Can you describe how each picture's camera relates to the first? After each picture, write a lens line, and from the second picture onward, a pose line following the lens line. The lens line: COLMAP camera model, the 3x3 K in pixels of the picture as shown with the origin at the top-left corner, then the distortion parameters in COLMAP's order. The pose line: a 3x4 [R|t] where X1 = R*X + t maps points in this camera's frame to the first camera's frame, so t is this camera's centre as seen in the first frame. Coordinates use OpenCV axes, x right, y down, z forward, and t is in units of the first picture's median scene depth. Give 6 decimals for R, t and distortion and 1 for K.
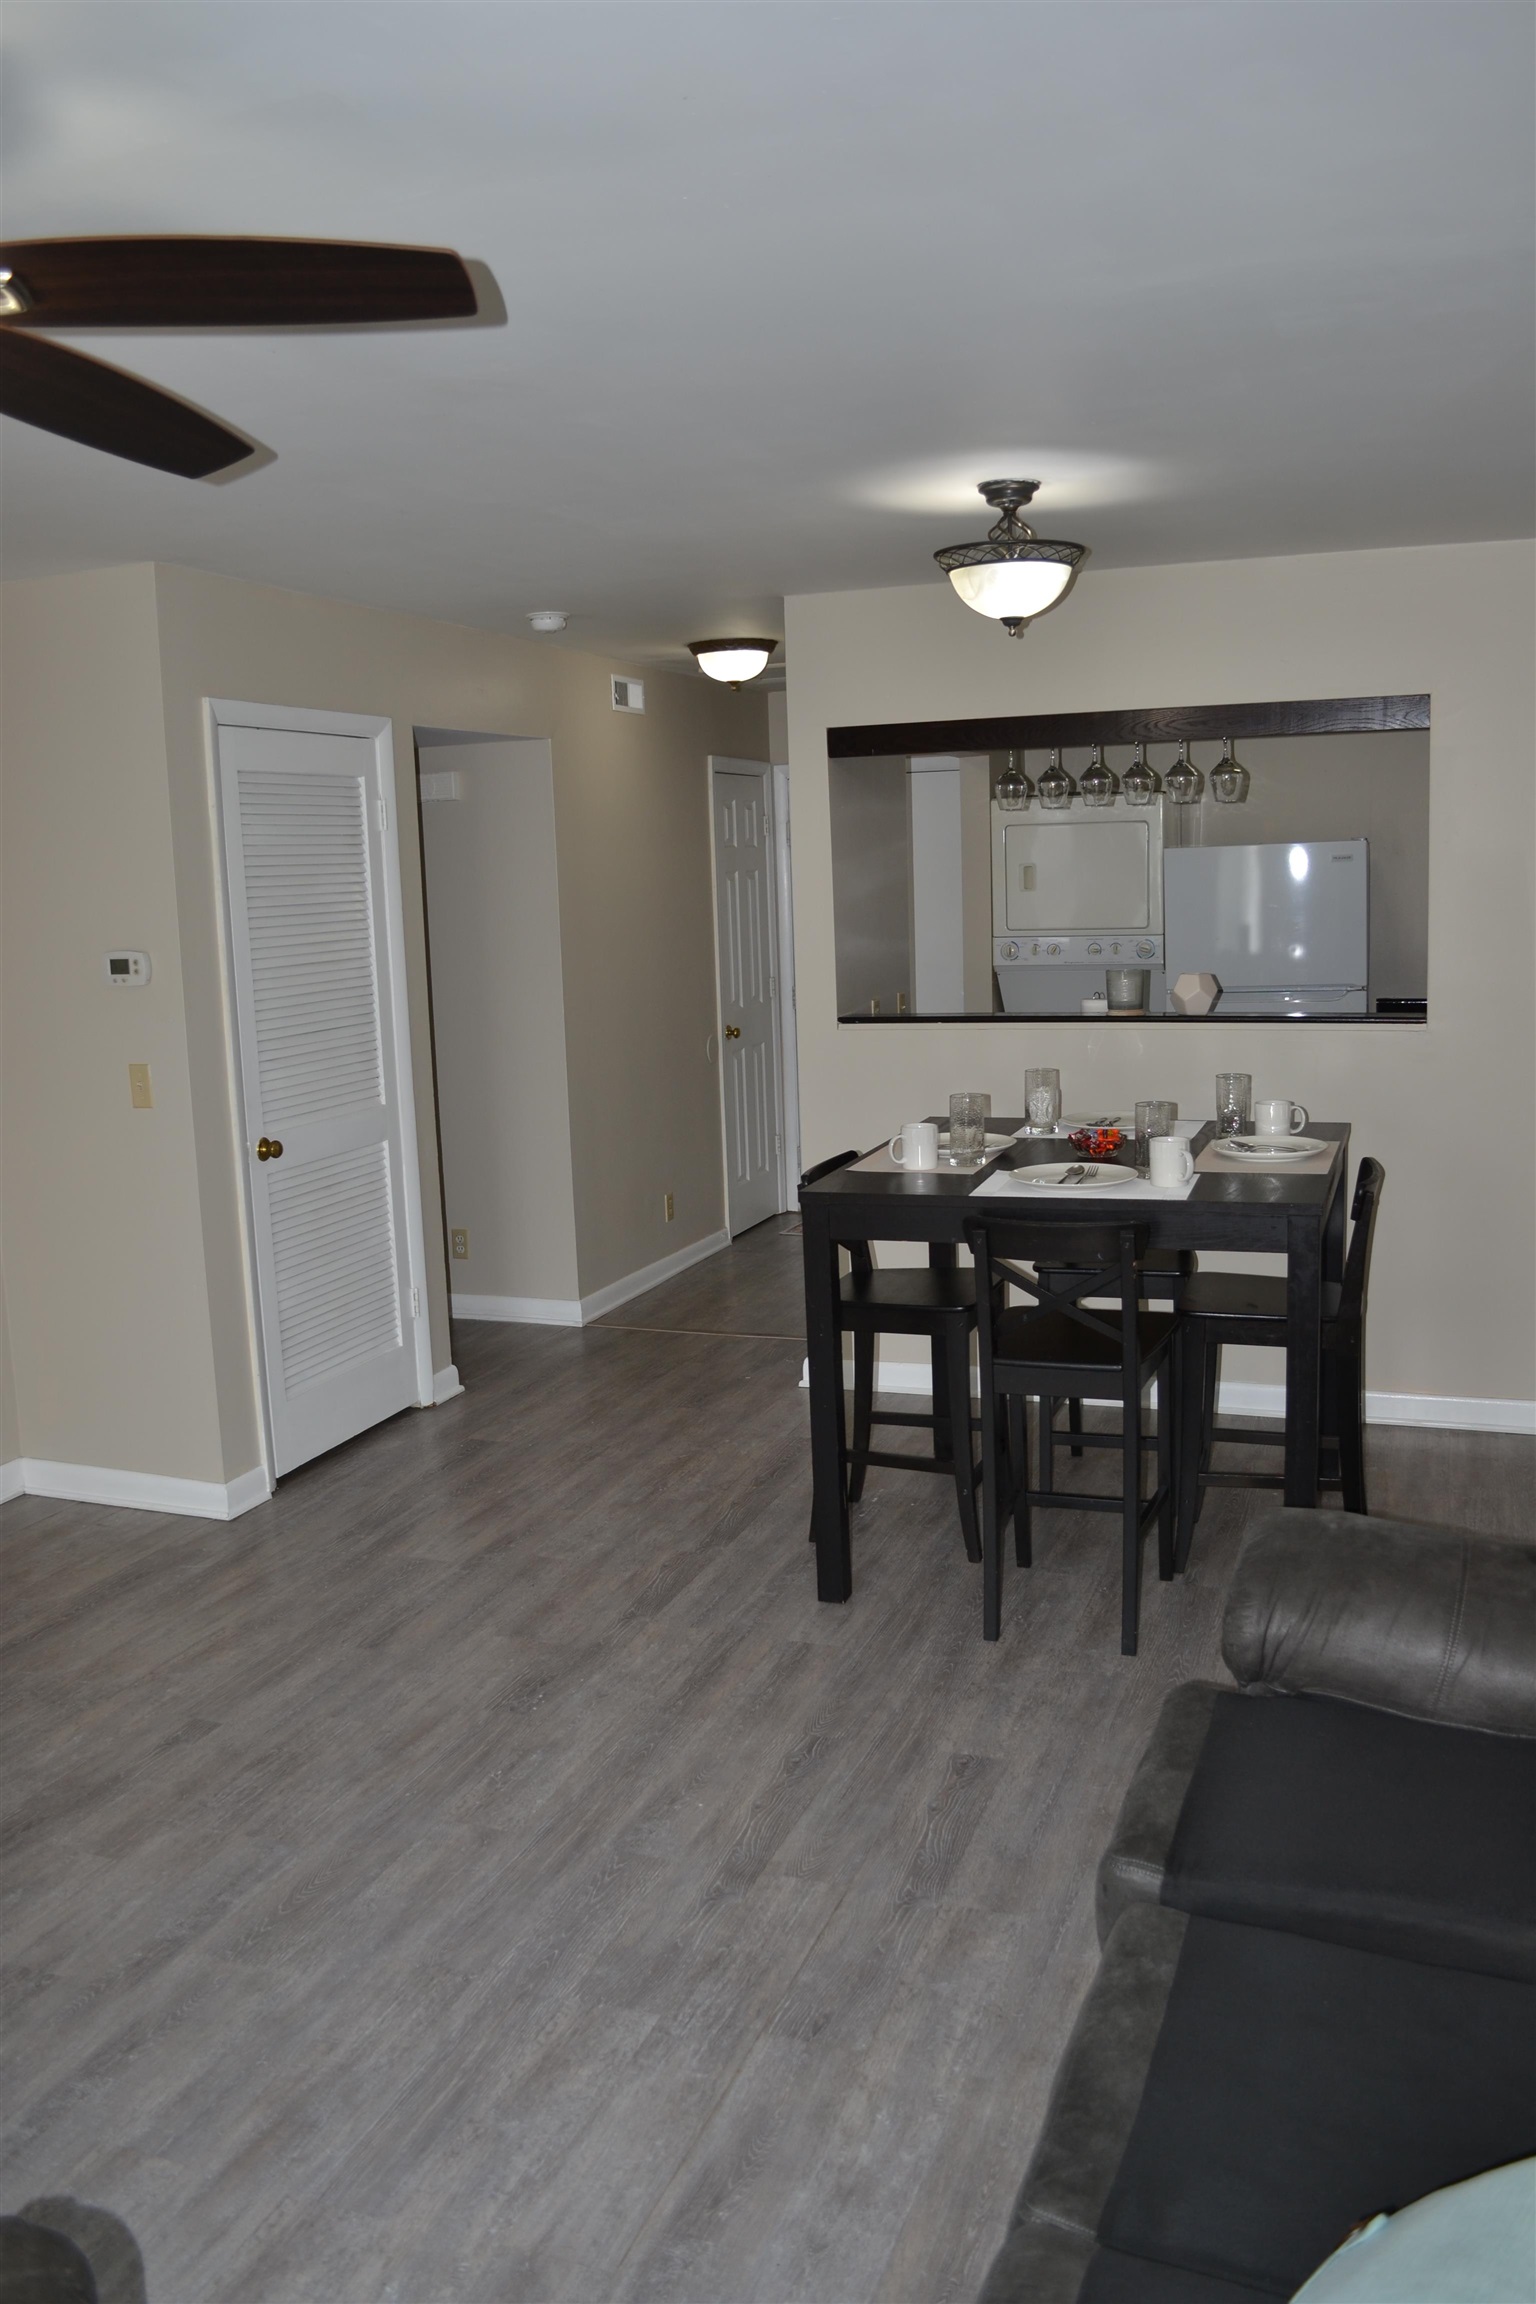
lens RADIAL K [[1837.3, 0, 778.0], [0, 1837.3, 1171.0], [0, 0, 1]] dist [-0.087455, 0.017527]
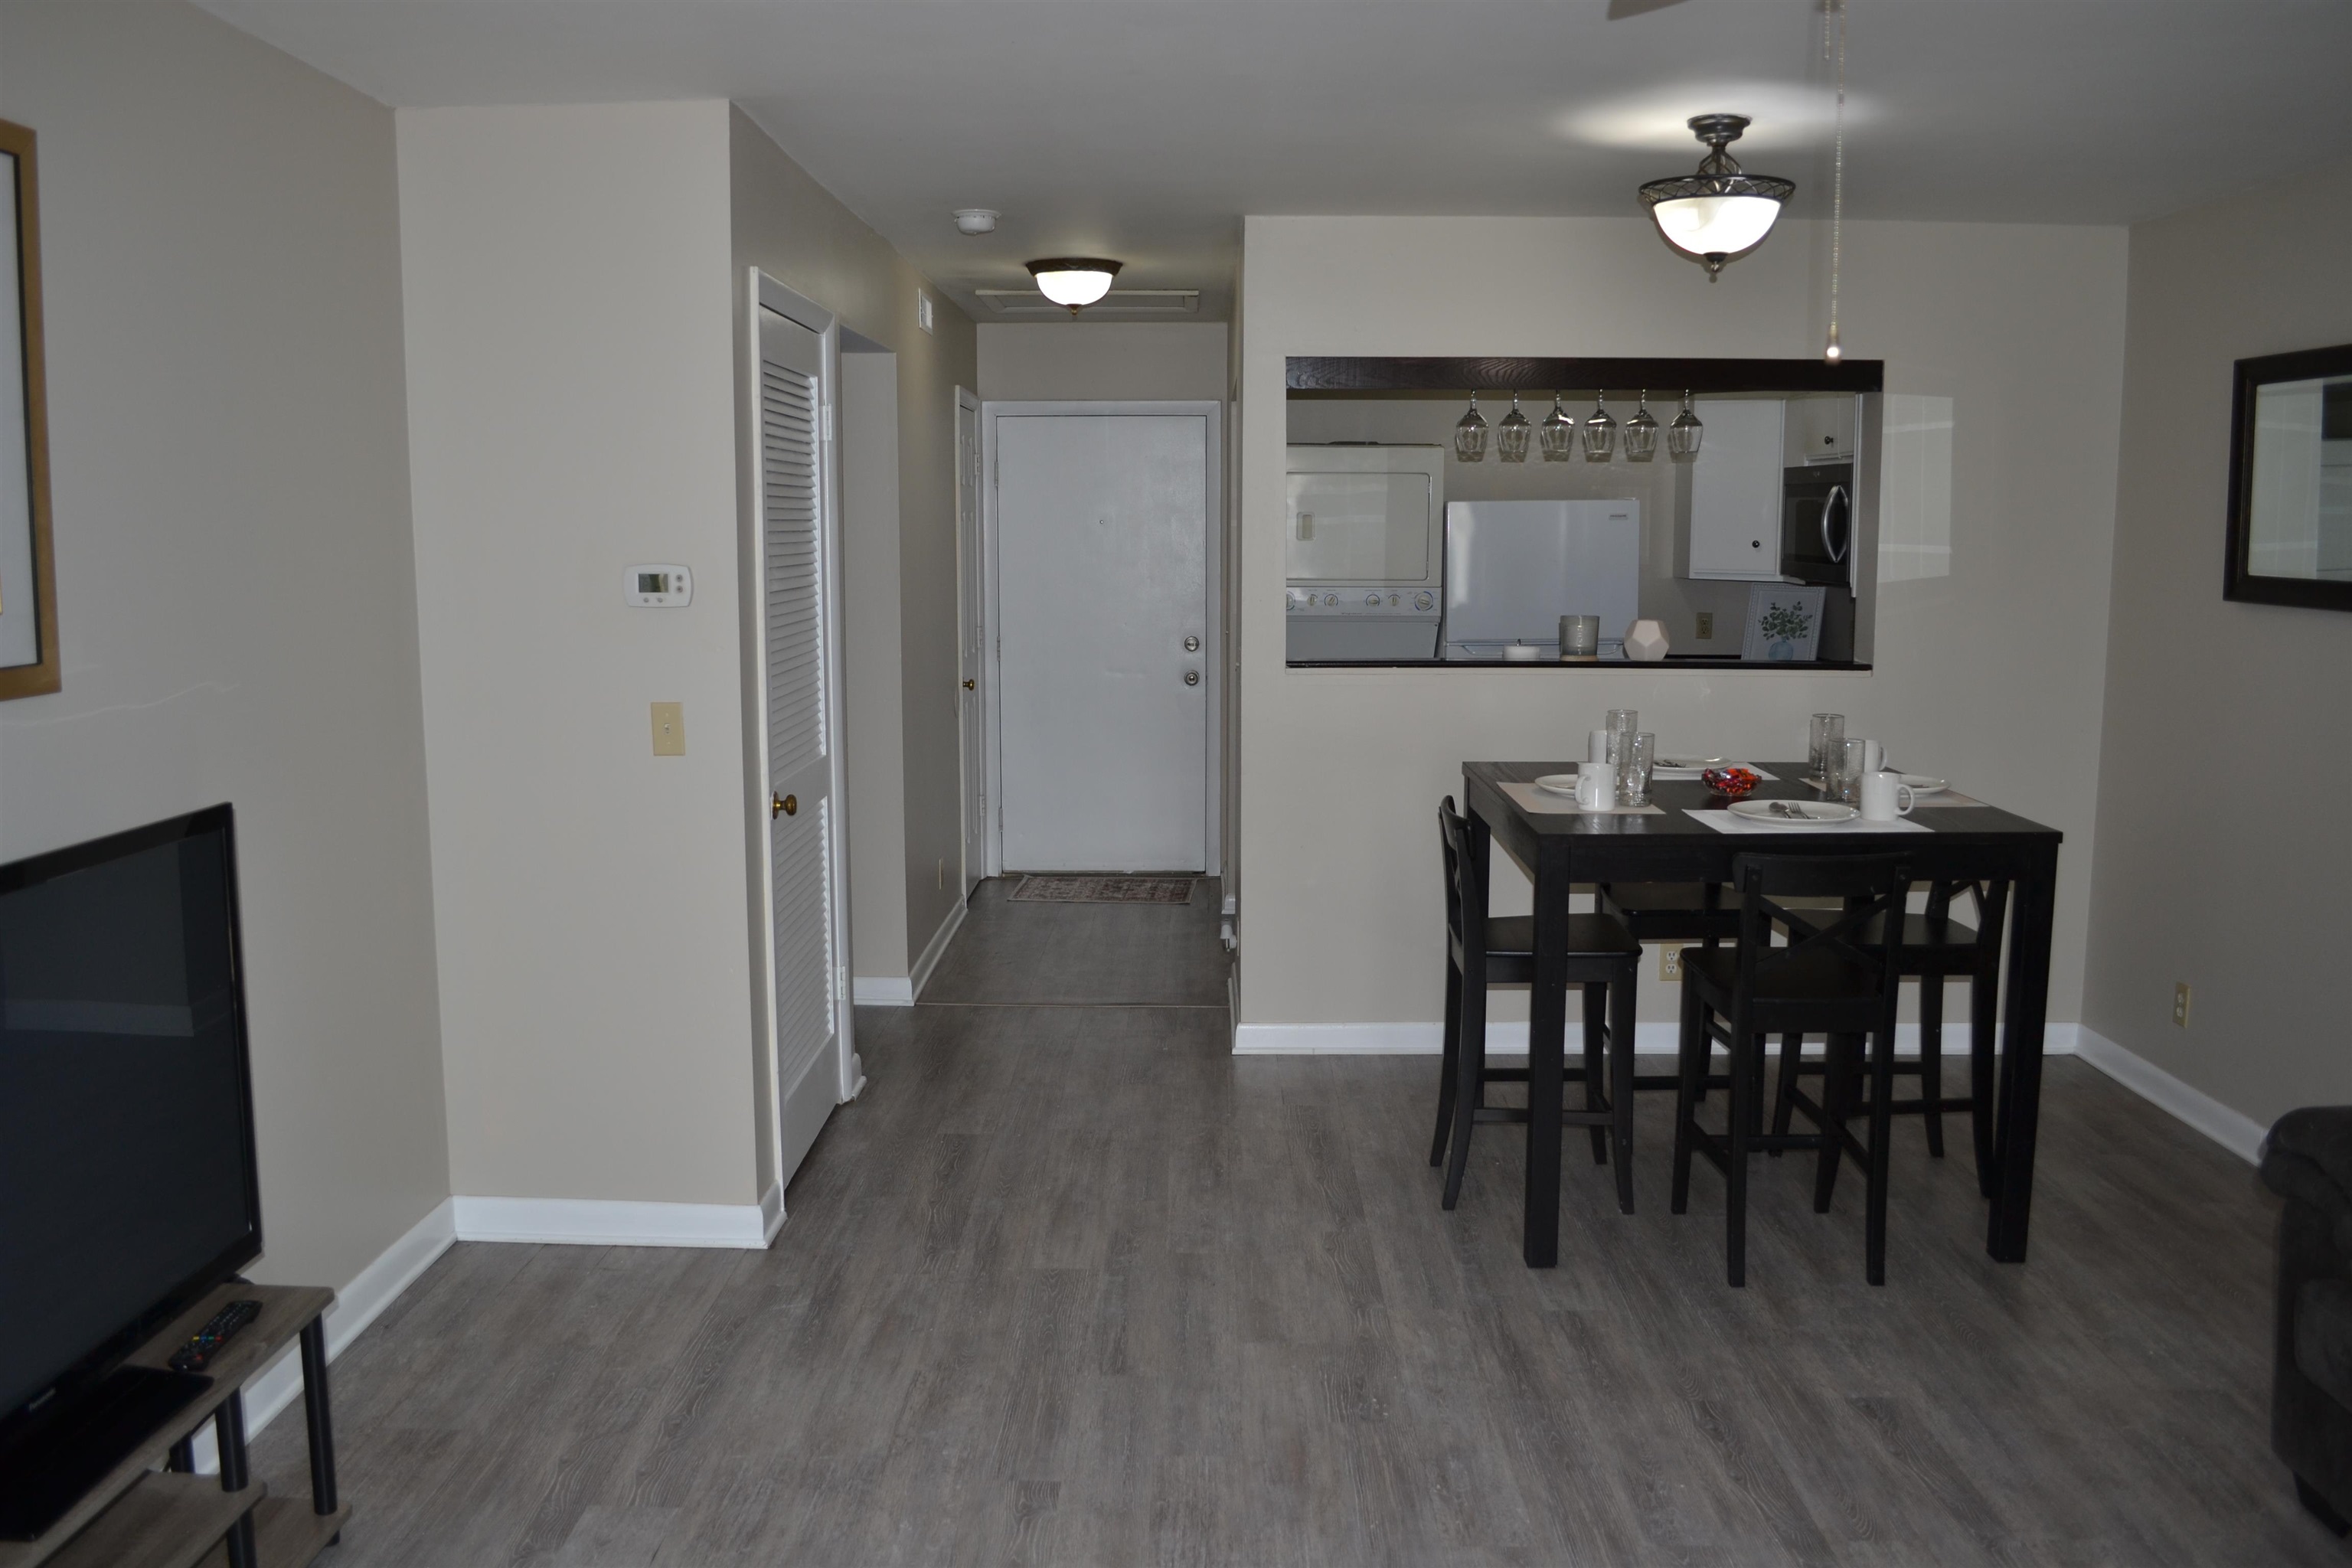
lens RADIAL K [[1875.6, 0, 1164.8], [0, 1875.6, 789.6], [0, 0, 1]] dist [-0.087455, 0.017527]
pose [[0.944682, -0.012312, 0.327757, -0.449856], [0.021932, 0.999430, -0.025673, 0.007968], [-0.327254, 0.031442, 0.944413, 0.139810]]
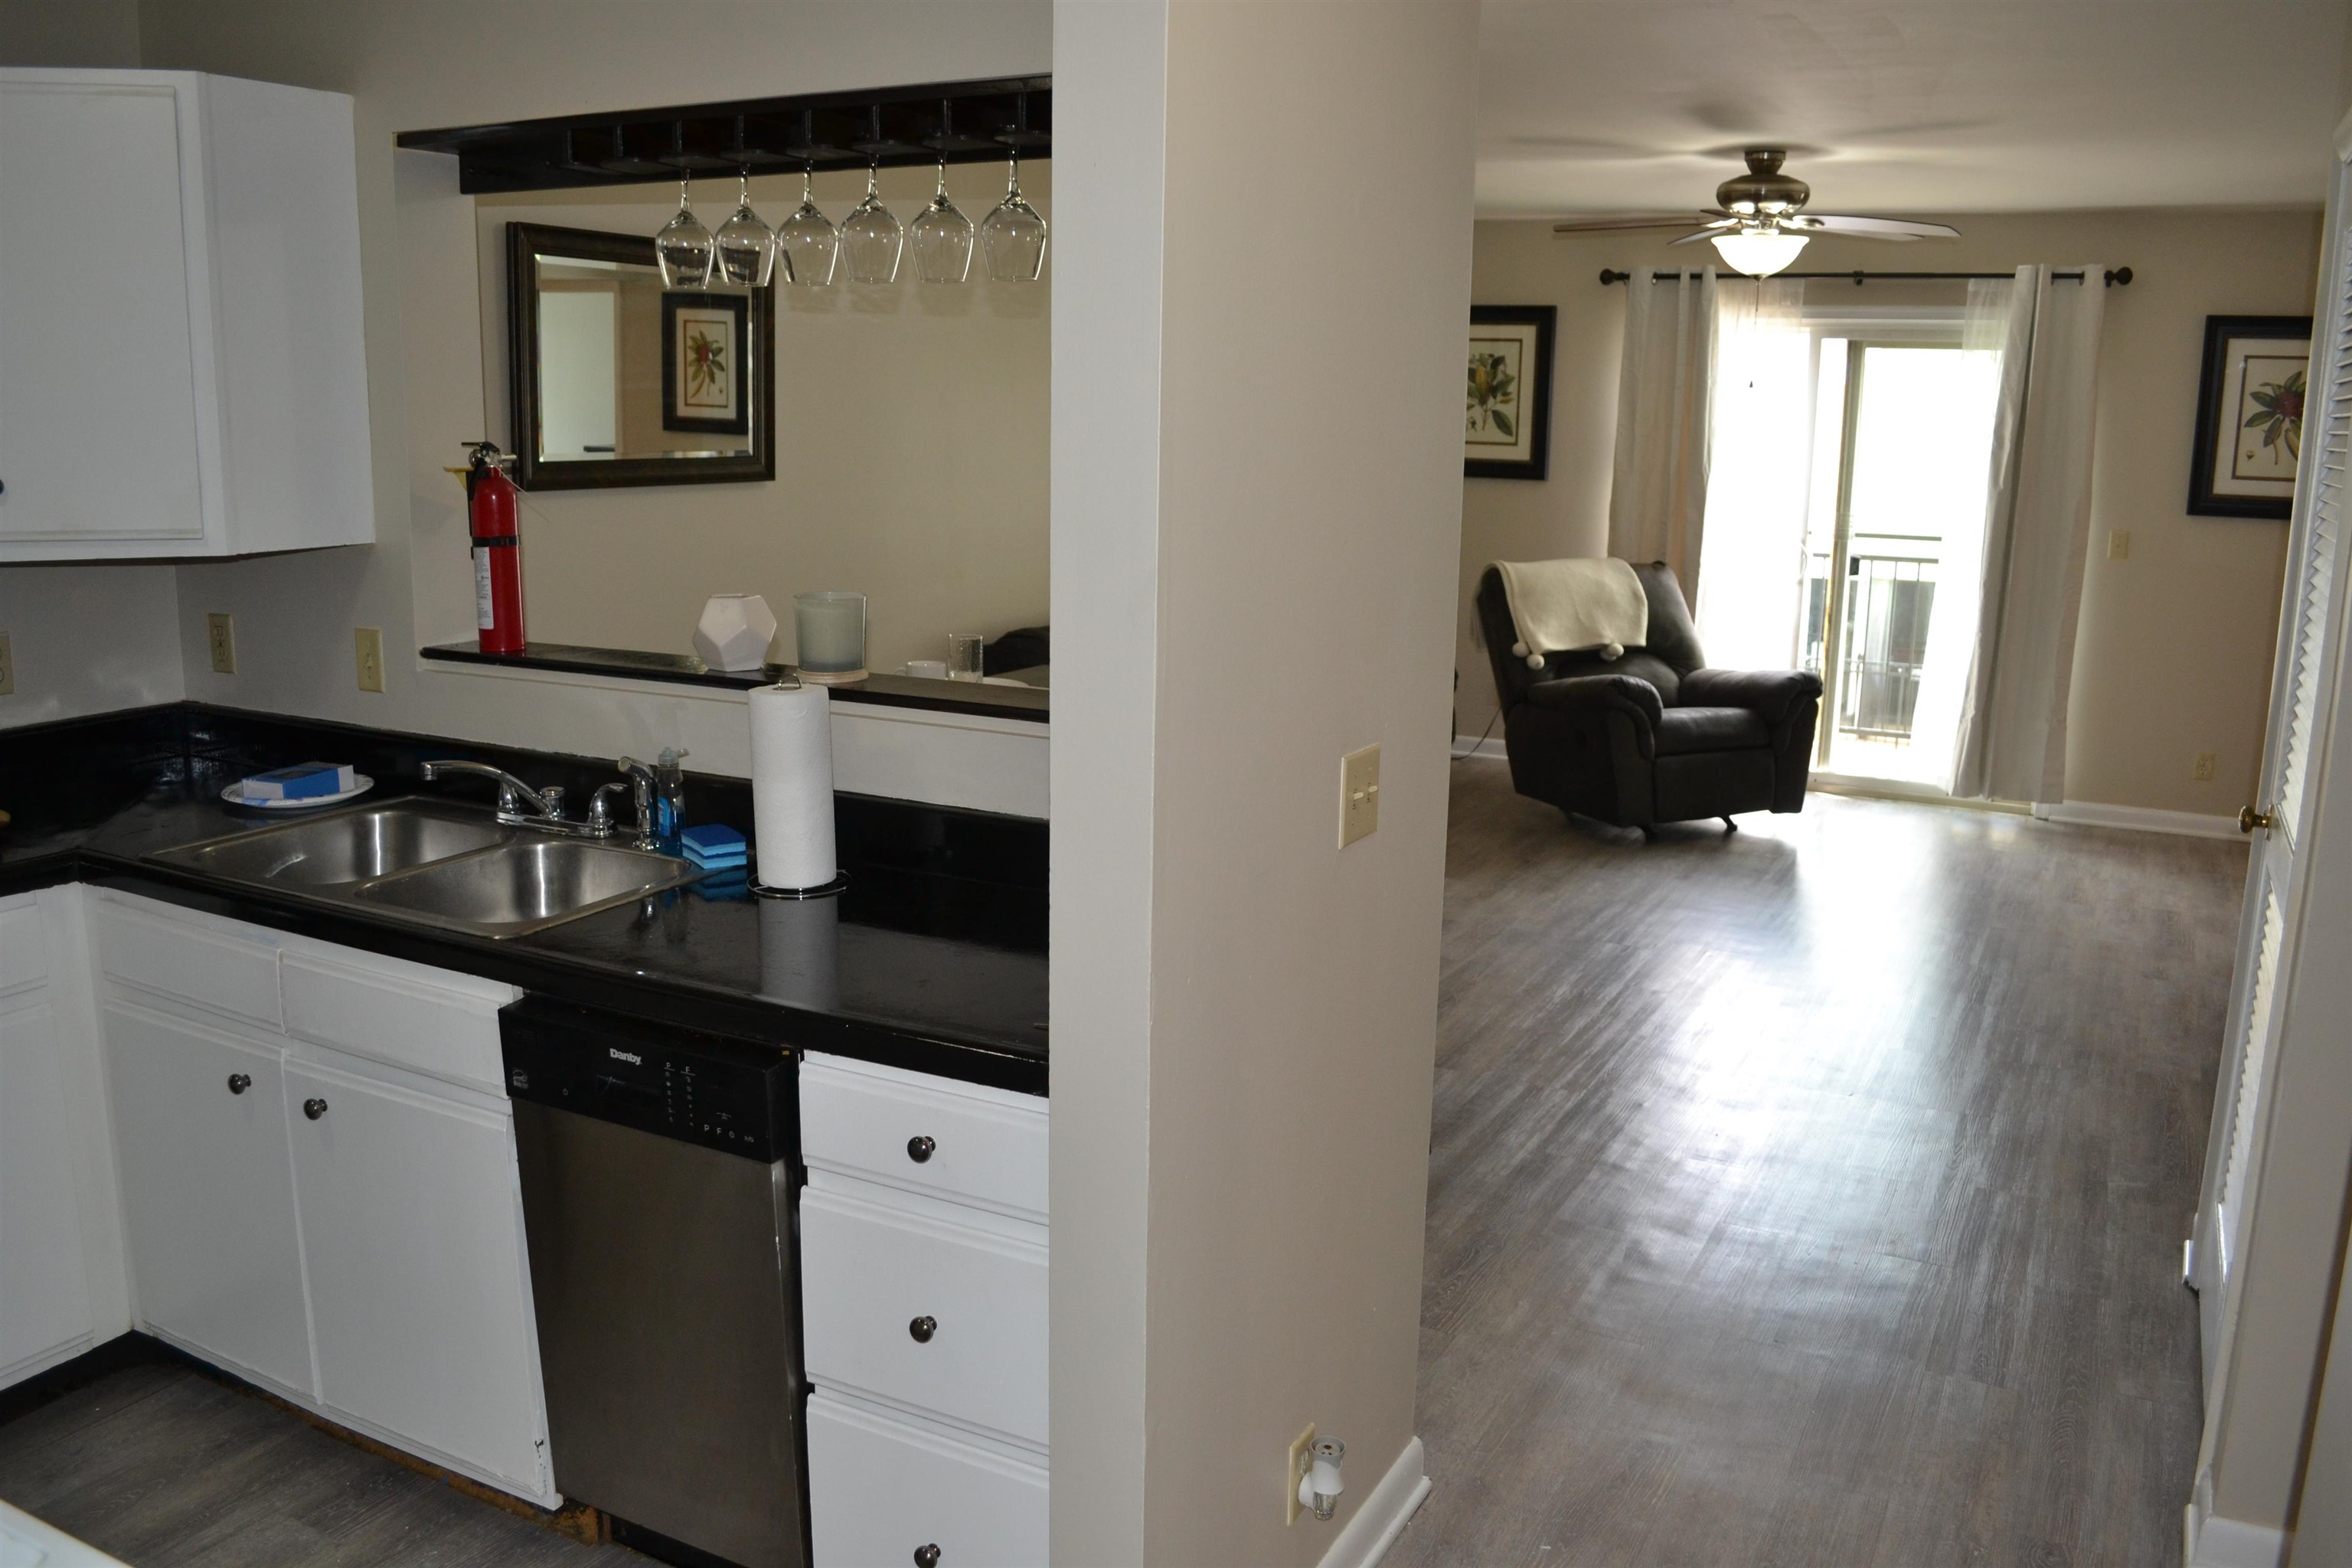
lens RADIAL K [[1875.6, 0, 1155.0], [0, 1875.6, 795.0], [0, 0, 1]] dist [-0.087455, 0.017527]
pose [[-0.989202, -0.010680, 0.146170, 0.020086], [0.042293, 0.934111, 0.354468, -0.305212], [-0.140324, 0.356822, -0.923573, 1.884785]]
